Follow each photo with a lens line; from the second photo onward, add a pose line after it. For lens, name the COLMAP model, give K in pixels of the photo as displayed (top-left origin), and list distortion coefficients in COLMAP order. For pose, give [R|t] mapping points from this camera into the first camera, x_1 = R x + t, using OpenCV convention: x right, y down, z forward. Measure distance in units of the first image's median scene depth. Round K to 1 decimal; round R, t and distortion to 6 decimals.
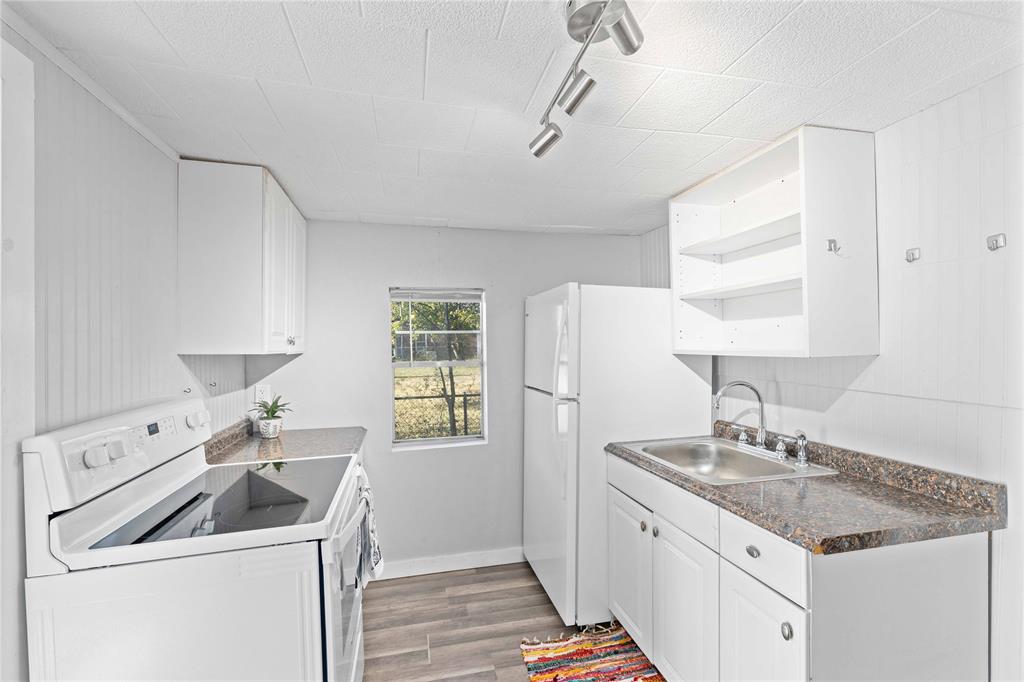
lens RADIAL K [[441.7, 0, 501.0], [0, 441.7, 345.7], [0, 0, 1]] dist [0.001829, 0.000225]
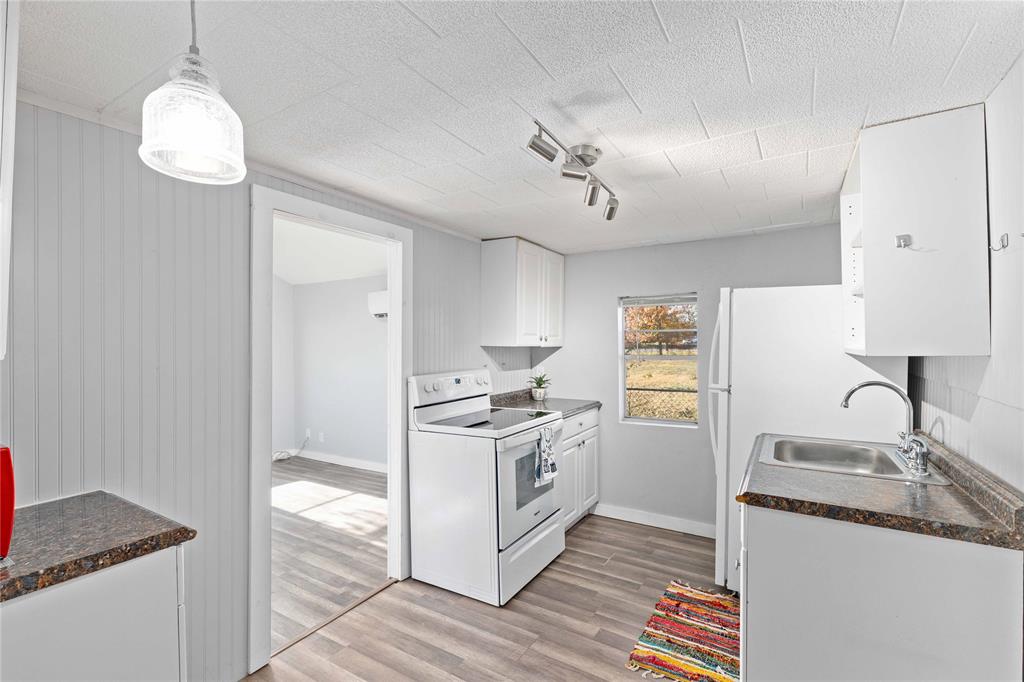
lens RADIAL K [[441.7, 0, 501.0], [0, 441.7, 345.7], [0, 0, 1]] dist [0.001829, 0.000225]
pose [[0.699632, 0.012454, -0.714395, 0.573146], [-0.005928, 0.999915, 0.011626, -0.002729], [0.714479, -0.003899, 0.699646, -0.213223]]
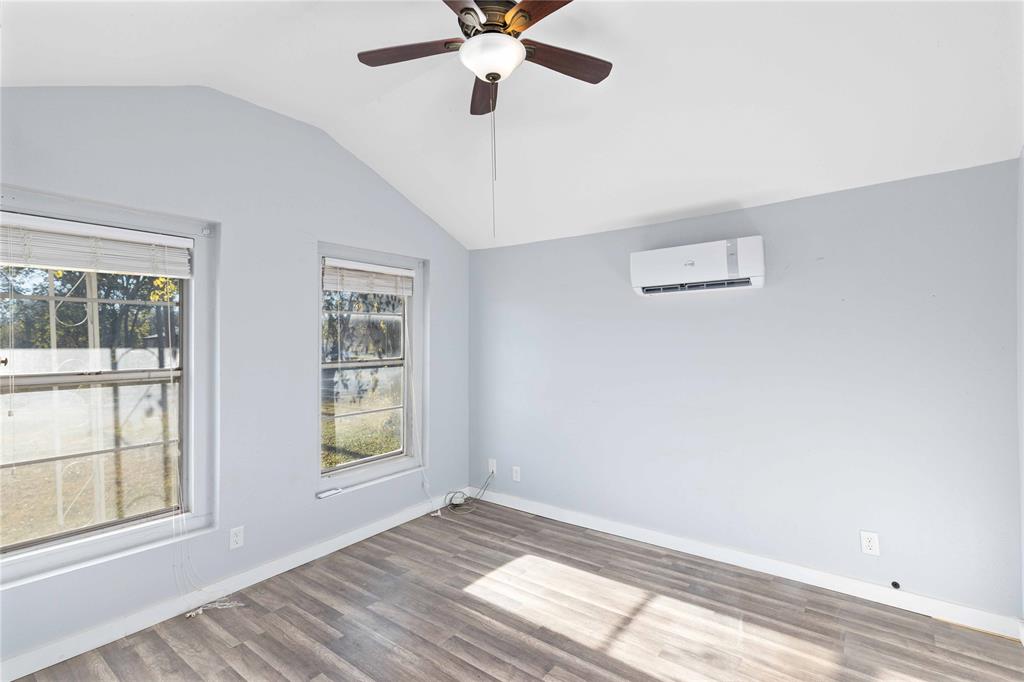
lens RADIAL K [[463.2, 0, 515.0], [0, 463.2, 337.5], [0, 0, 1]] dist [0.001065, 0.000314]
pose [[0.634126, 0.010863, -0.773153, -0.661909], [-0.010734, 0.999929, 0.005246, 0.024780], [0.773155, 0.004972, 0.634198, -0.328676]]
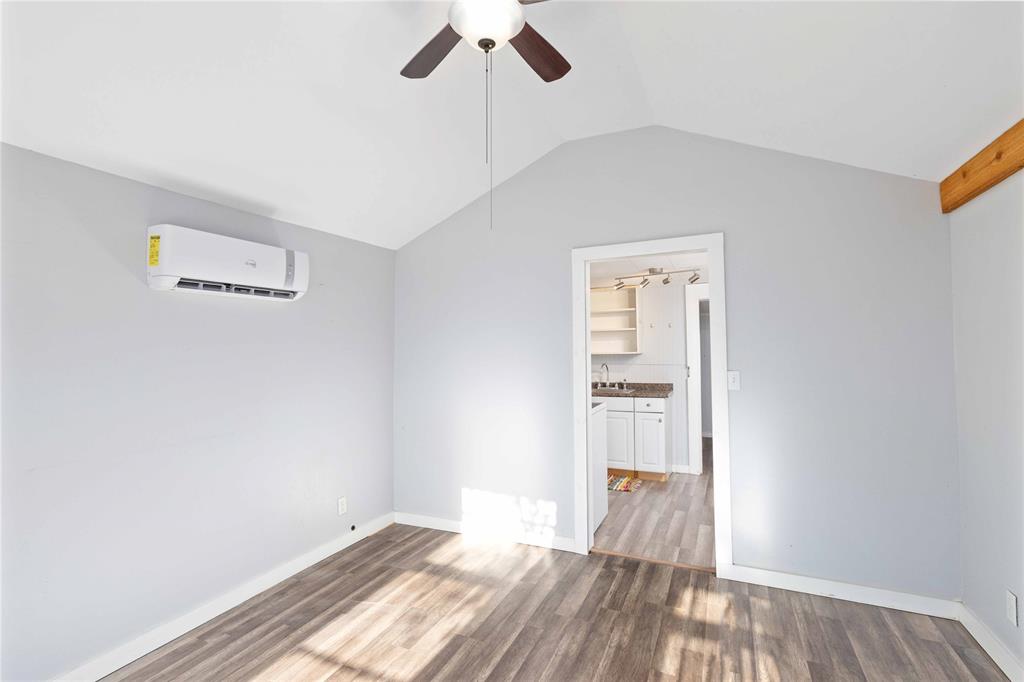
lens RADIAL K [[463.2, 0, 515.0], [0, 463.2, 337.5], [0, 0, 1]] dist [0.001065, 0.000314]
pose [[0.618850, 0.038606, 0.784560, -1.945004], [0.000967, 0.998753, -0.049908, 0.058431], [-0.785509, 0.031645, 0.618041, -0.318710]]
